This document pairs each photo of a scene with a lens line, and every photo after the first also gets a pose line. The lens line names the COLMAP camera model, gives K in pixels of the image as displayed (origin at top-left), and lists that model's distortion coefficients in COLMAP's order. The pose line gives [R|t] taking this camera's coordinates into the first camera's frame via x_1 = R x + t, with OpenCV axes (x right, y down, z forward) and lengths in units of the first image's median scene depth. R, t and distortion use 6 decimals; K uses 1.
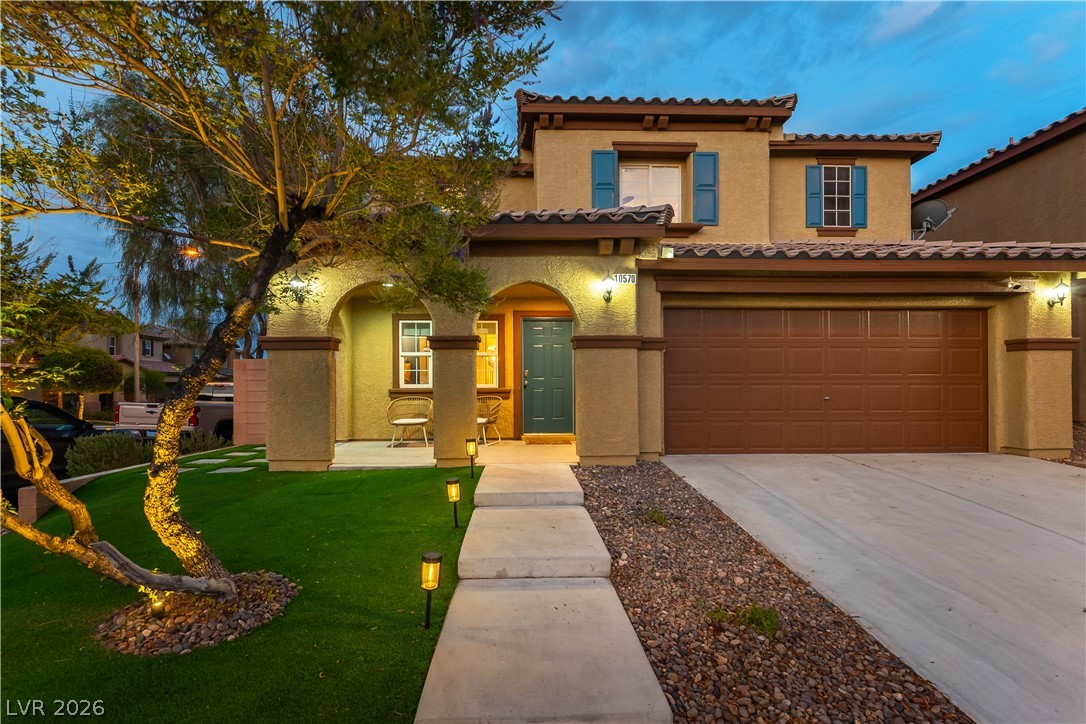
lens RADIAL K [[492.4, 0, 536.7], [0, 492.4, 385.3], [0, 0, 1]] dist [0.000112, 0.000243]
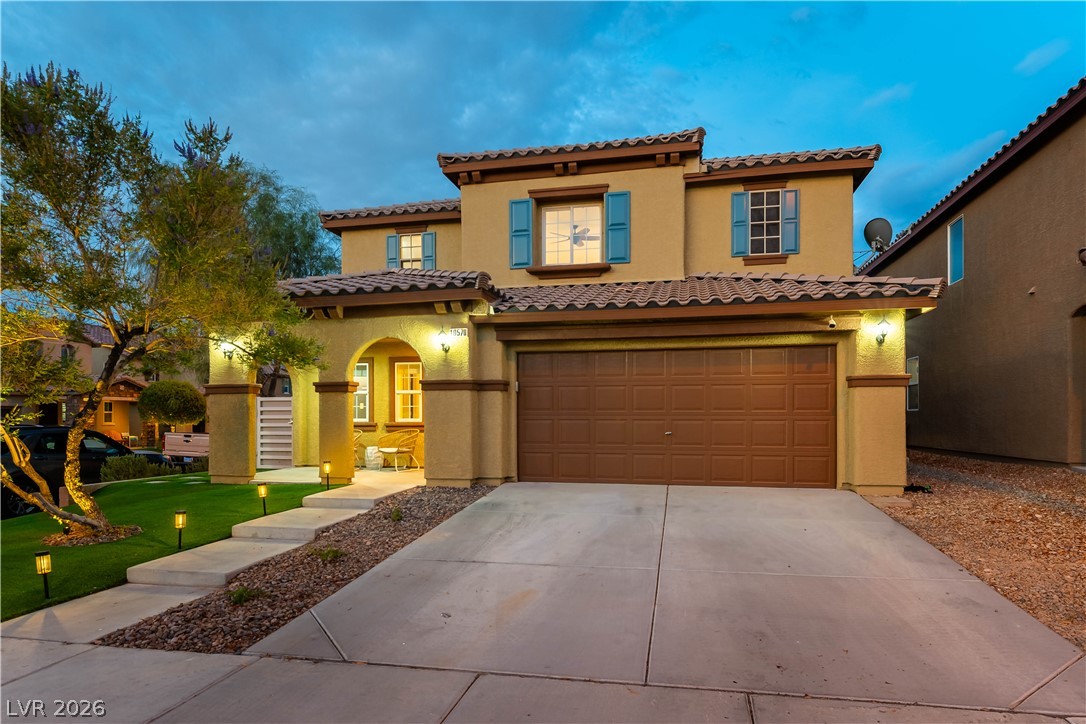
lens RADIAL K [[626.8, 0, 544.4], [0, 626.8, 420.5], [0, 0, 1]] dist [0.001761, -0.000157]
pose [[0.968382, 0.003080, -0.249455, 0.687342], [-0.001622, 0.999980, 0.006049, -0.009418], [0.249468, -0.005454, 0.968368, -0.393310]]
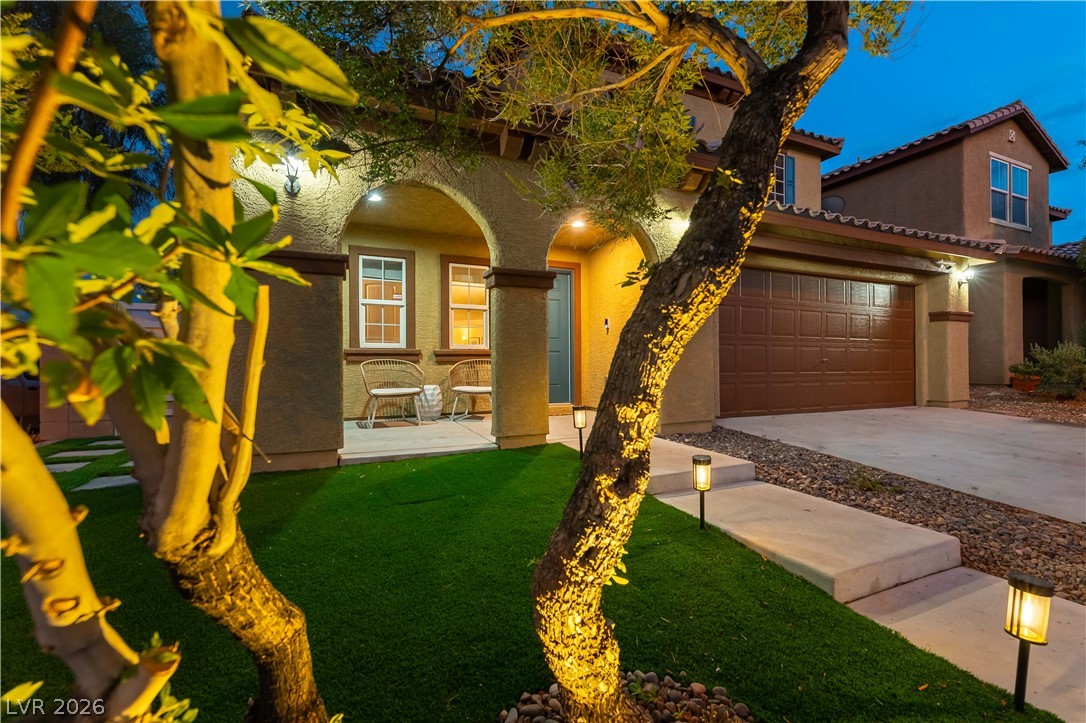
lens RADIAL K [[485.5, 0, 557.9], [0, 485.5, 365.0], [0, 0, 1]] dist [-0.000770, -0.000330]
pose [[0.917055, 0.000079, 0.398761, -0.366847], [-0.000741, 0.999999, 0.001506, 0.037000], [-0.398761, -0.001677, 0.917054, 0.275361]]
